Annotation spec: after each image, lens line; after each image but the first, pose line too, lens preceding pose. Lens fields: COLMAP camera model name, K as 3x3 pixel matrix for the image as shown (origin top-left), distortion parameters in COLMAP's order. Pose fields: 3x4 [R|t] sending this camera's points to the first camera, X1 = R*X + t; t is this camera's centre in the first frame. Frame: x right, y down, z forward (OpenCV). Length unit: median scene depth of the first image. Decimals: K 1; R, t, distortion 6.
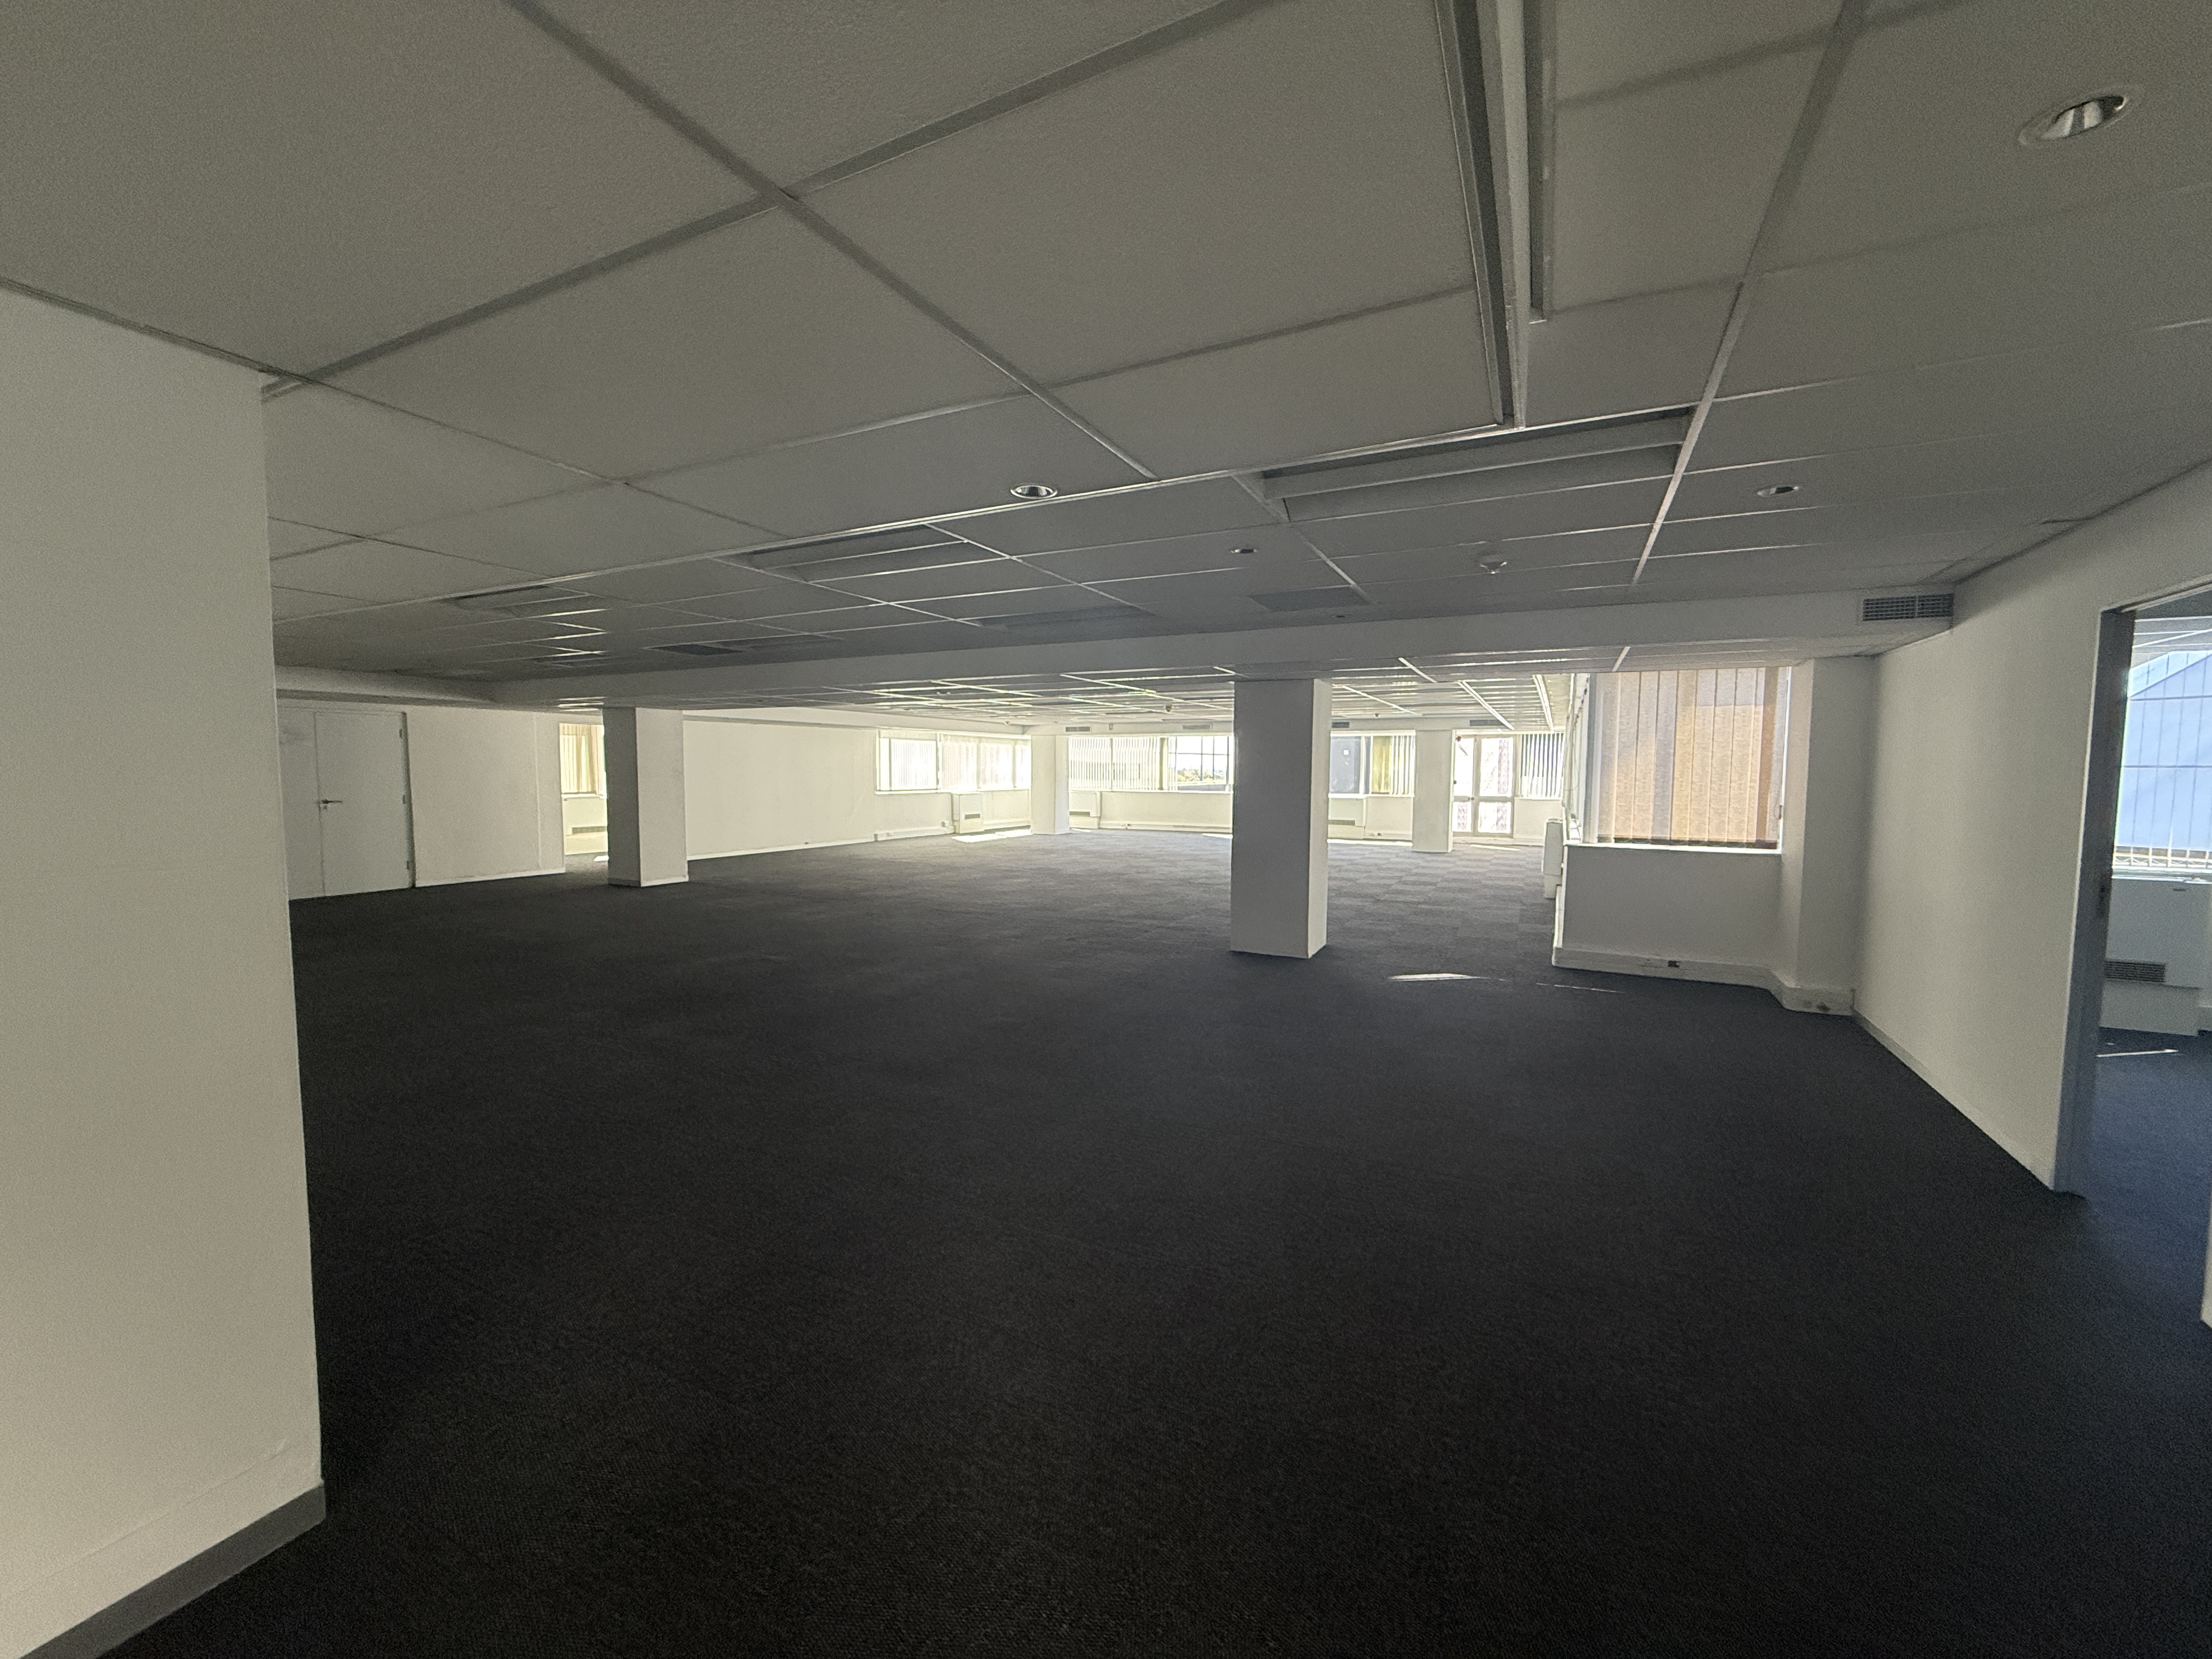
lens RADIAL K [[884.0, 0, 1107.7], [0, 884.0, 830.7], [0, 0, 1]] dist [0.002505, 0.000729]
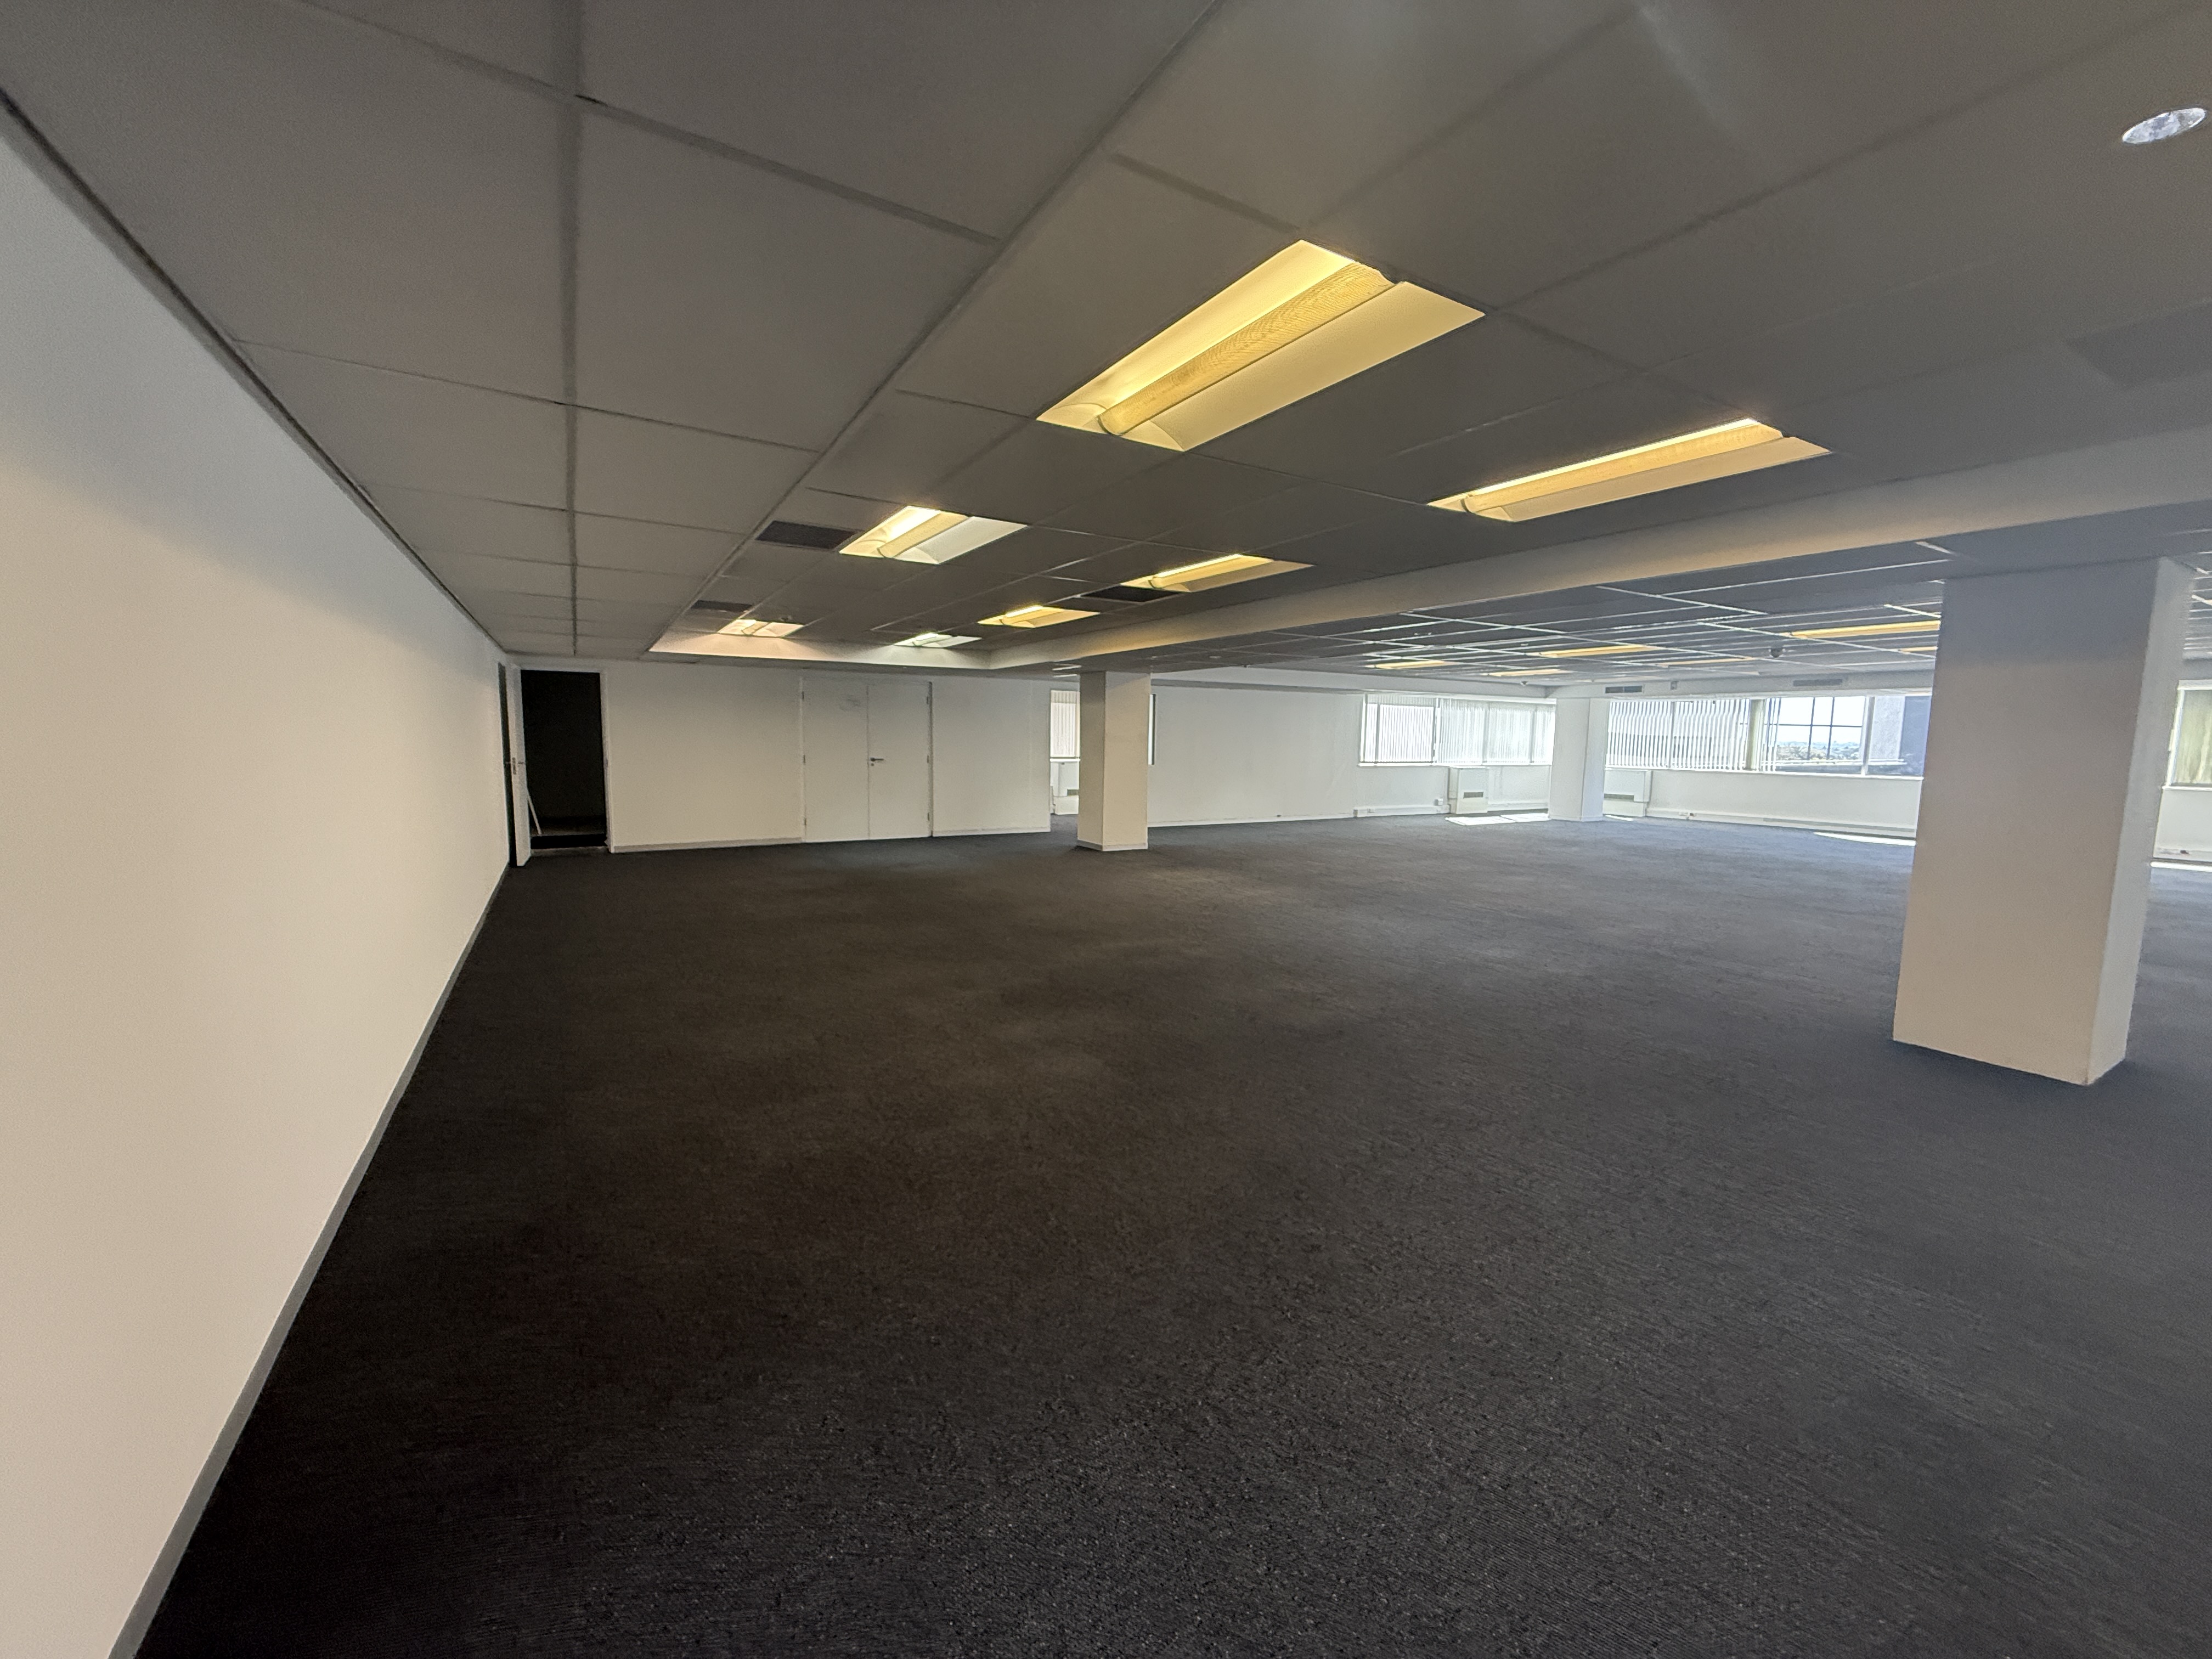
lens RADIAL K [[884.0, 0, 1094.0], [0, 884.0, 822.4], [0, 0, 1]] dist [0.002505, 0.000729]
pose [[0.842243, 0.059701, -0.535782, -0.001376], [-0.048255, 0.998209, 0.035371, -0.002348], [0.536934, -0.003937, 0.843615, 0.087188]]
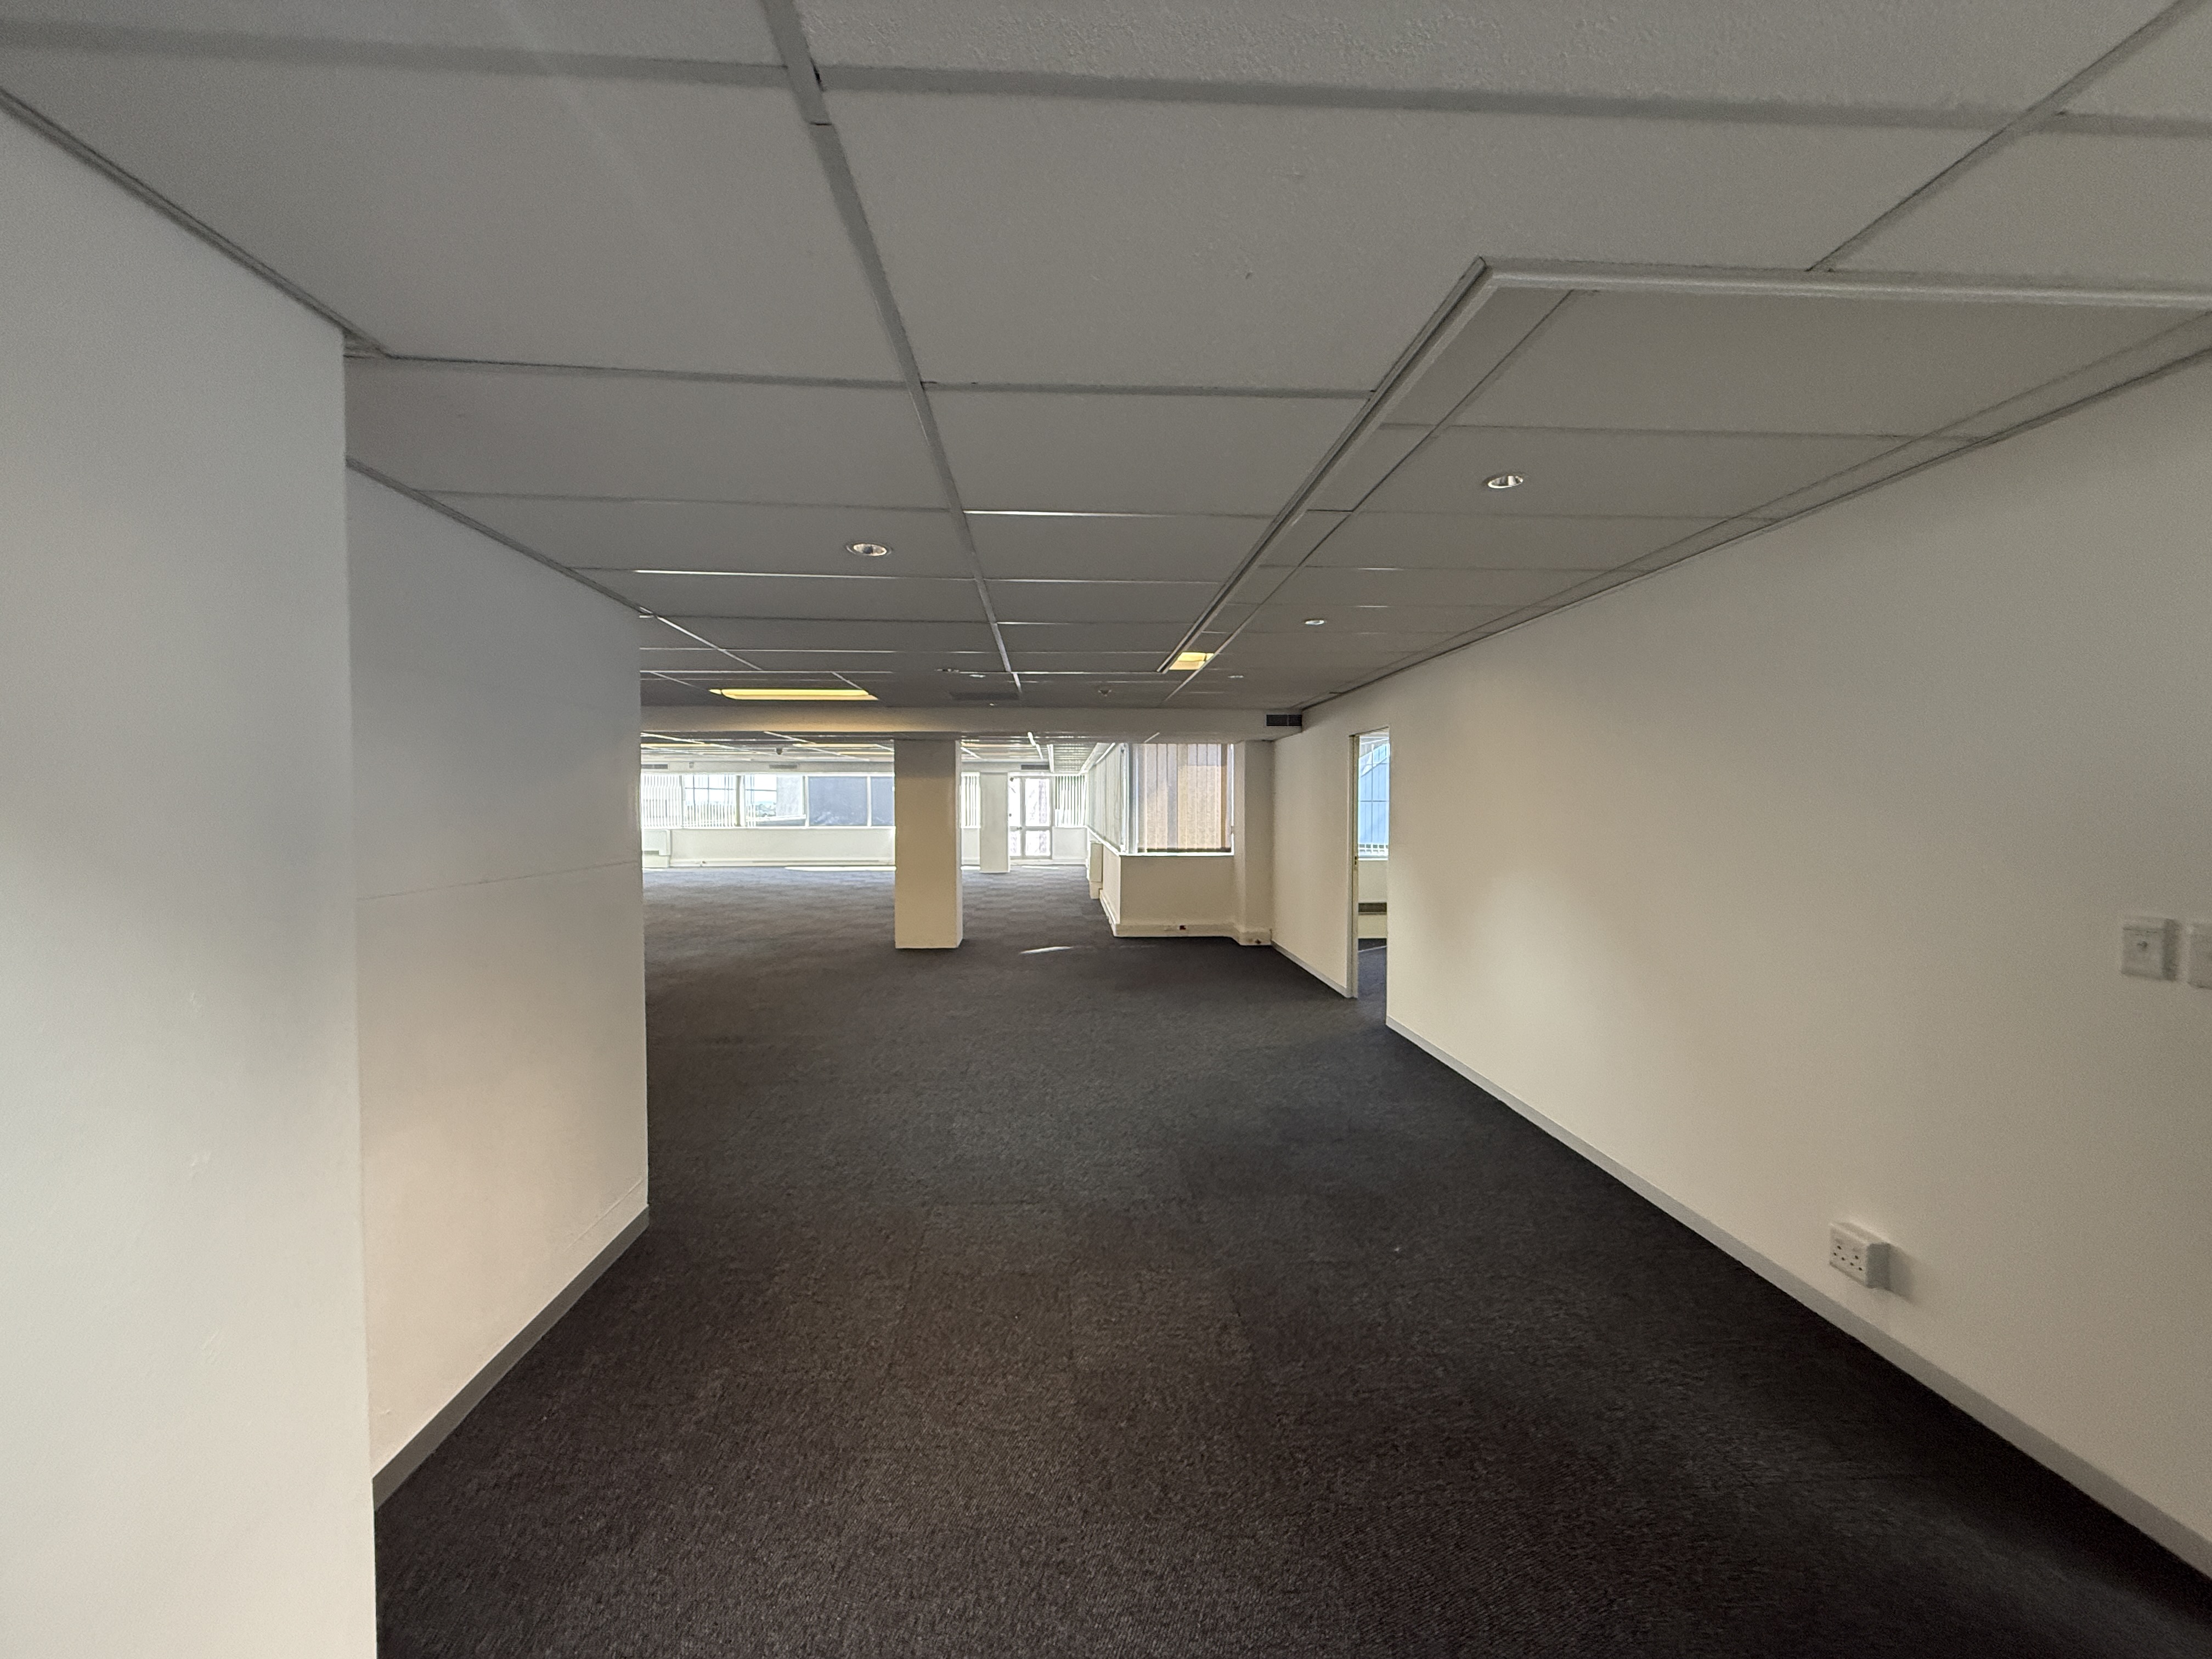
lens RADIAL K [[884.0, 0, 1113.0], [0, 884.0, 830.4], [0, 0, 1]] dist [0.002505, 0.000729]
pose [[0.859343, -0.021915, 0.510930, -0.103241], [0.042026, 0.998728, -0.027847, 0.005983], [-0.509670, 0.045402, 0.859171, -0.115040]]
